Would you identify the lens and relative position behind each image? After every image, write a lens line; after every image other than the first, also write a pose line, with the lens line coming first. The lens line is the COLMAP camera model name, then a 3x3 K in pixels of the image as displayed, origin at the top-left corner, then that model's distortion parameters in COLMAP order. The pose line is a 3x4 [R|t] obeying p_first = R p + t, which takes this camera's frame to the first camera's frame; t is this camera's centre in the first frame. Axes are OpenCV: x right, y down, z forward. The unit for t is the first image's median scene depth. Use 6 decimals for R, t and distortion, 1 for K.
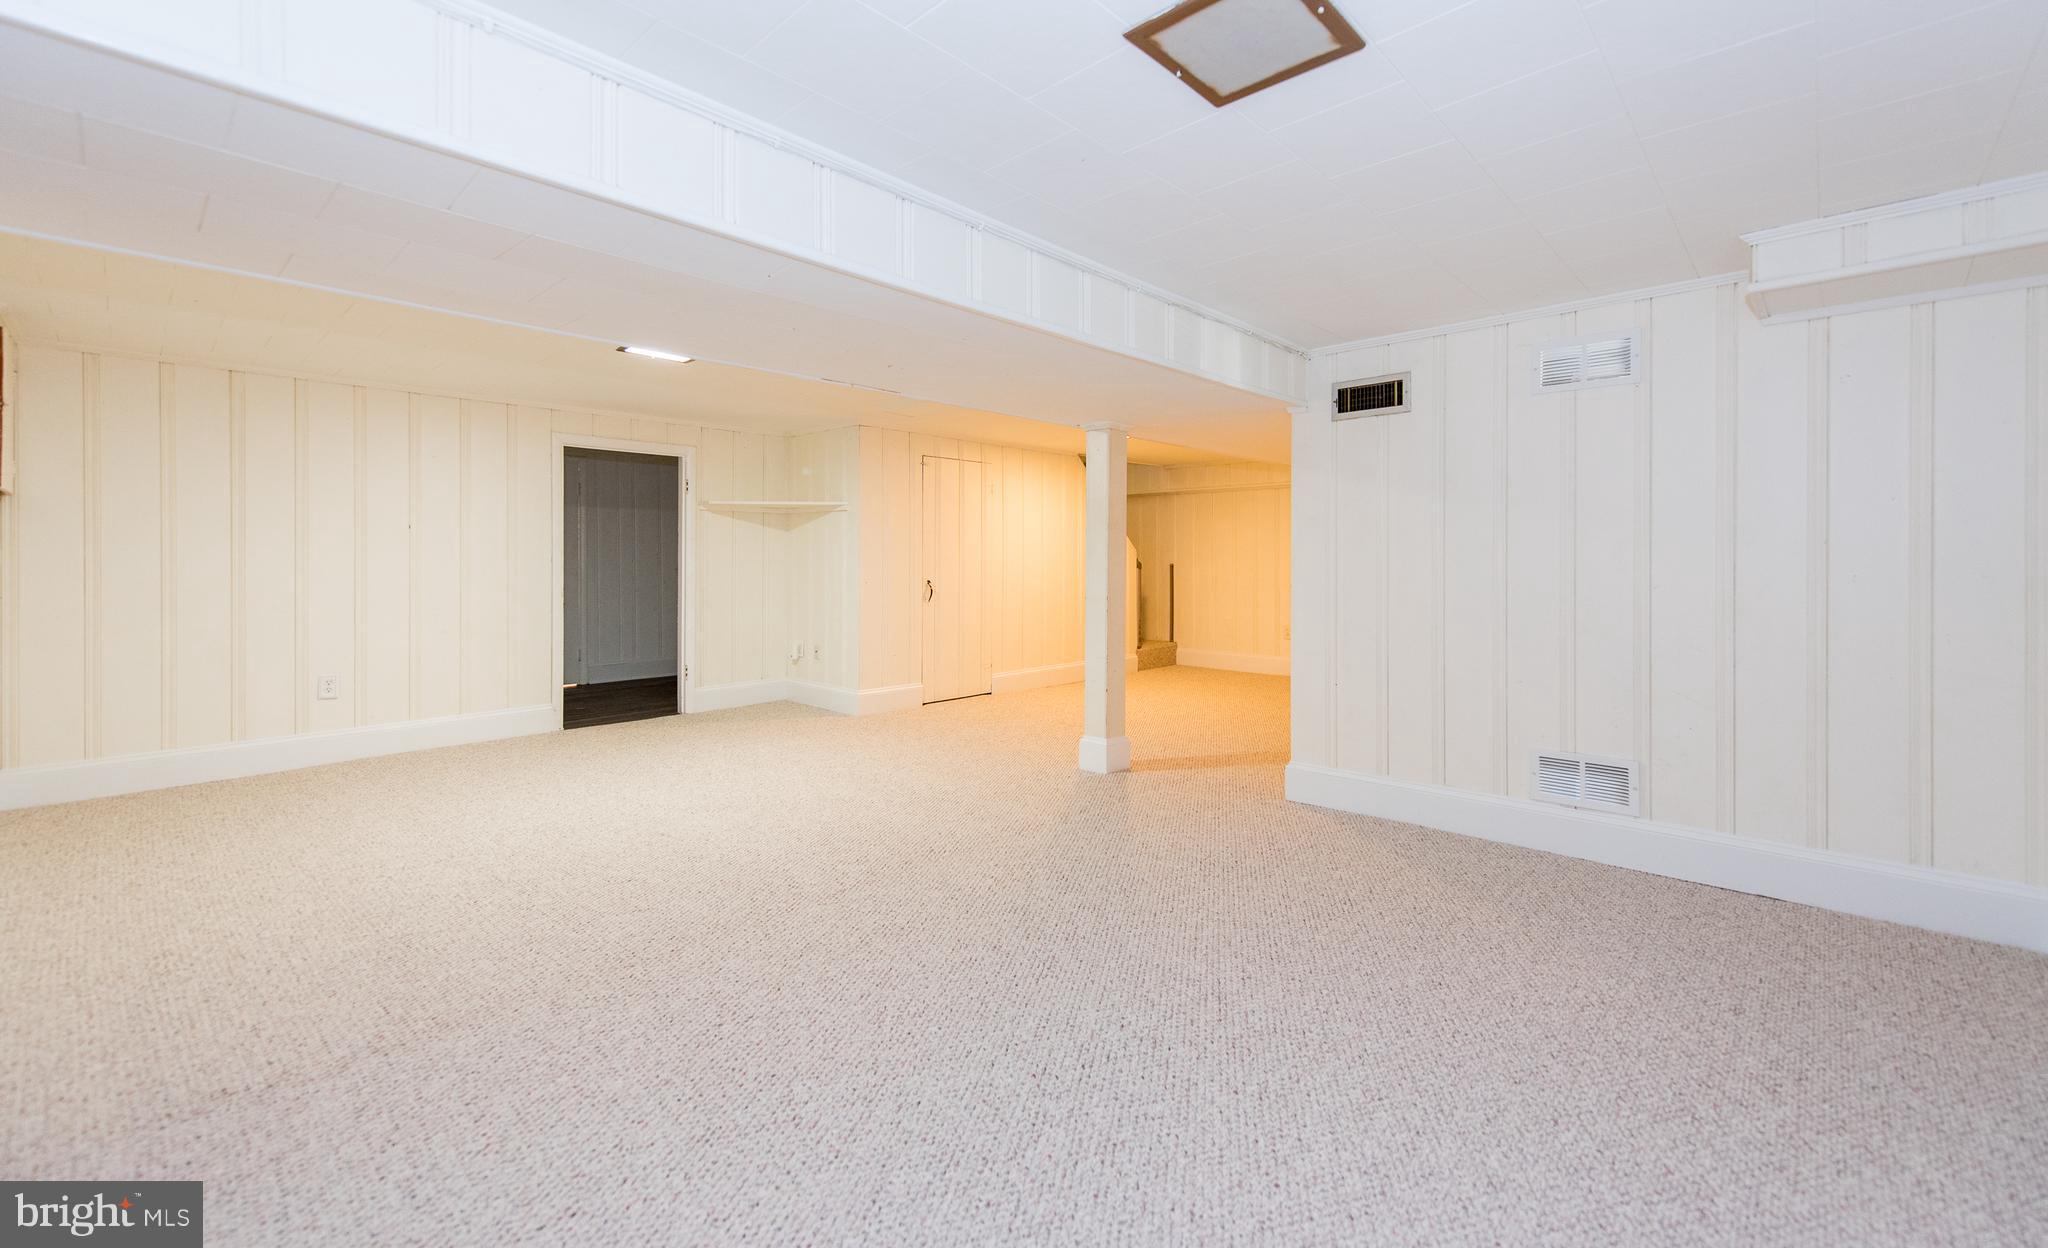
lens RADIAL K [[812.4, 0, 1028.6], [0, 812.4, 563.9], [0, 0, 1]] dist [0.000453, 0.000036]
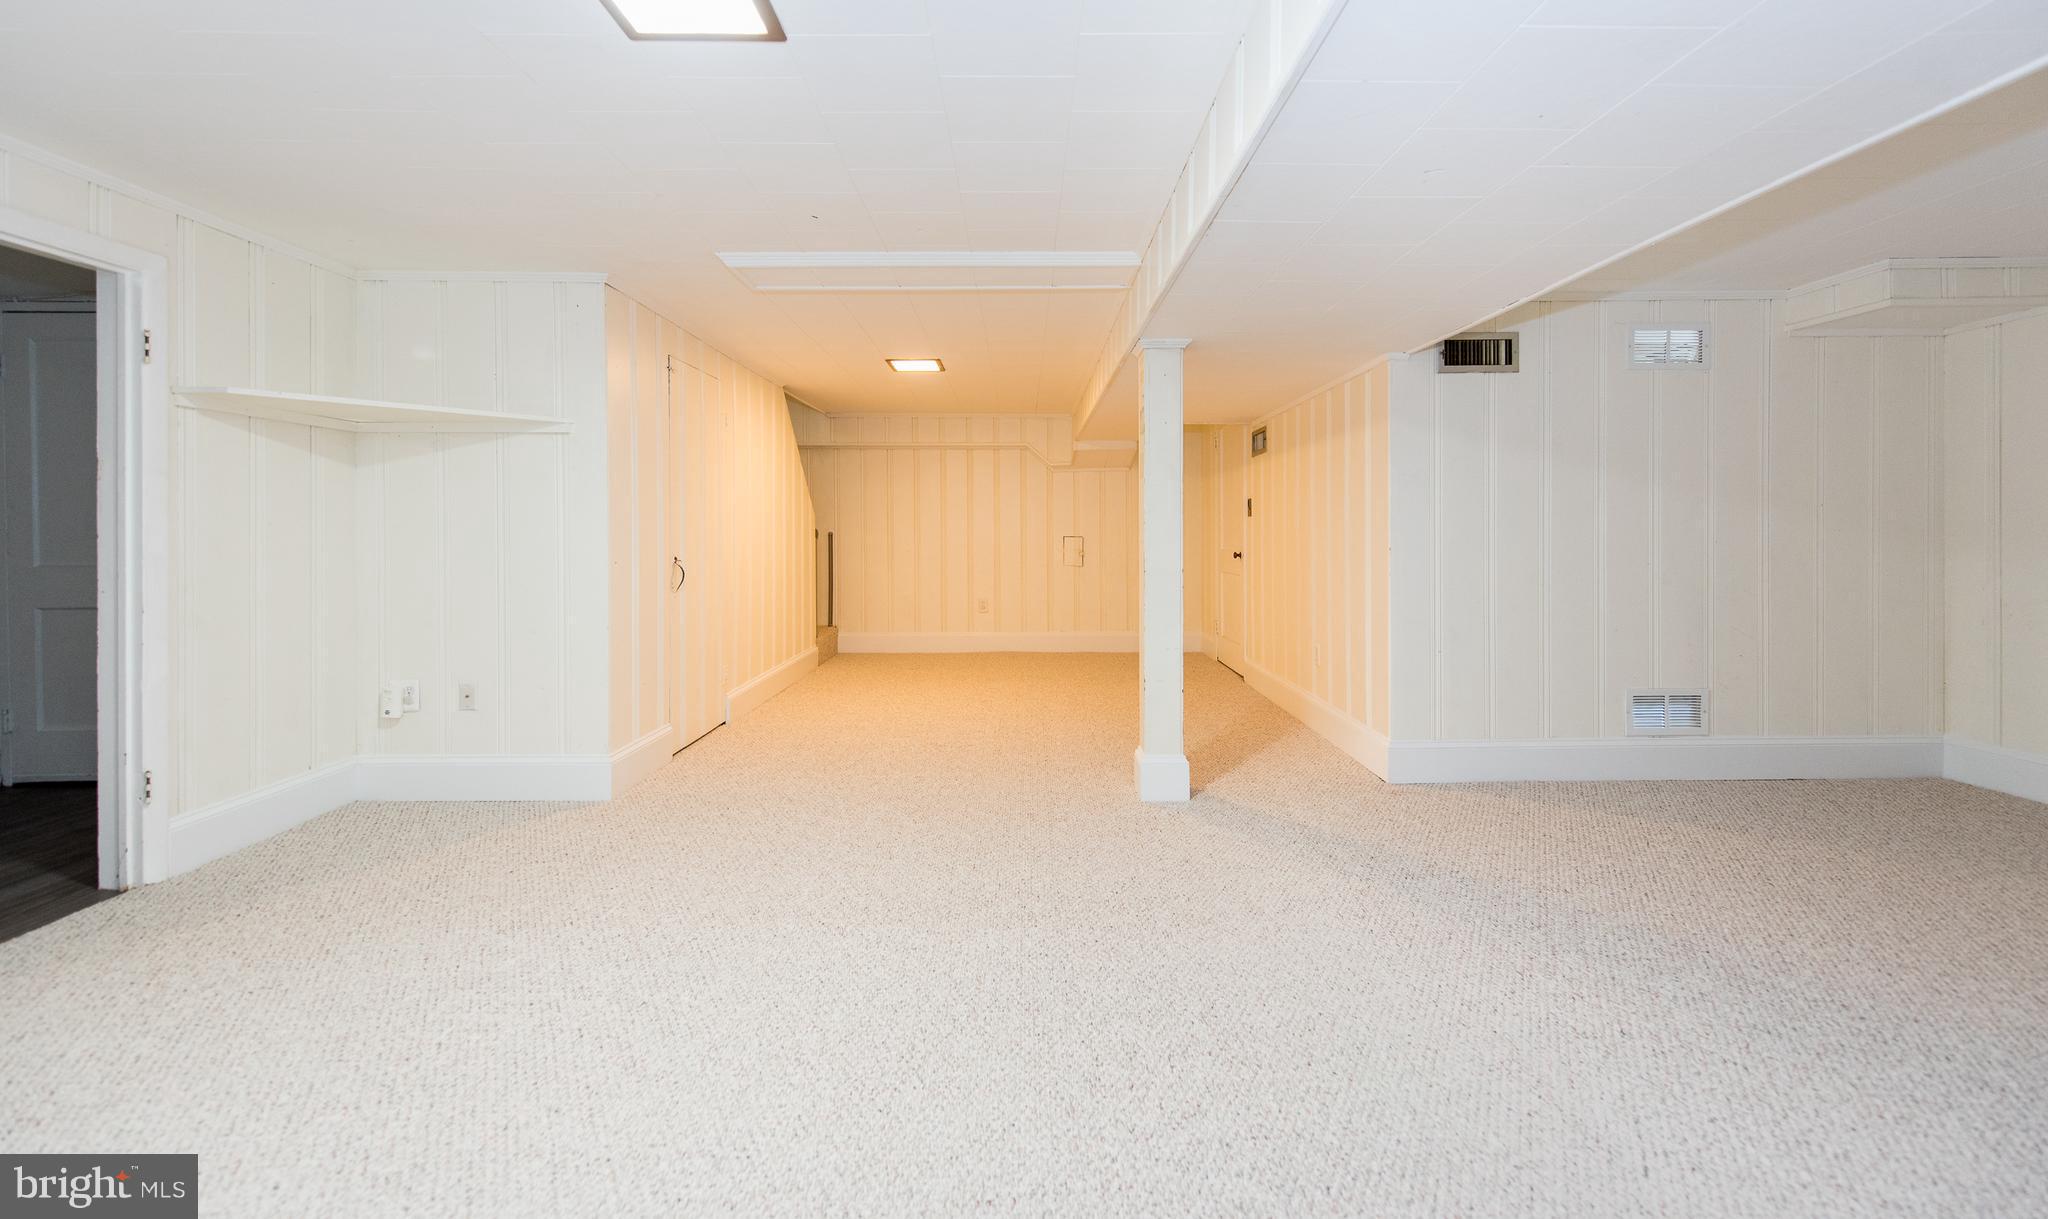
lens RADIAL K [[823.7, 0, 1045.1], [0, 823.7, 530.1], [0, 0, 1]] dist [0.001311, 0.000058]
pose [[0.730358, -0.002556, 0.683060, -0.364380], [0.007405, 0.999964, -0.004175, 0.005008], [-0.683025, 0.008107, 0.730350, 0.361694]]
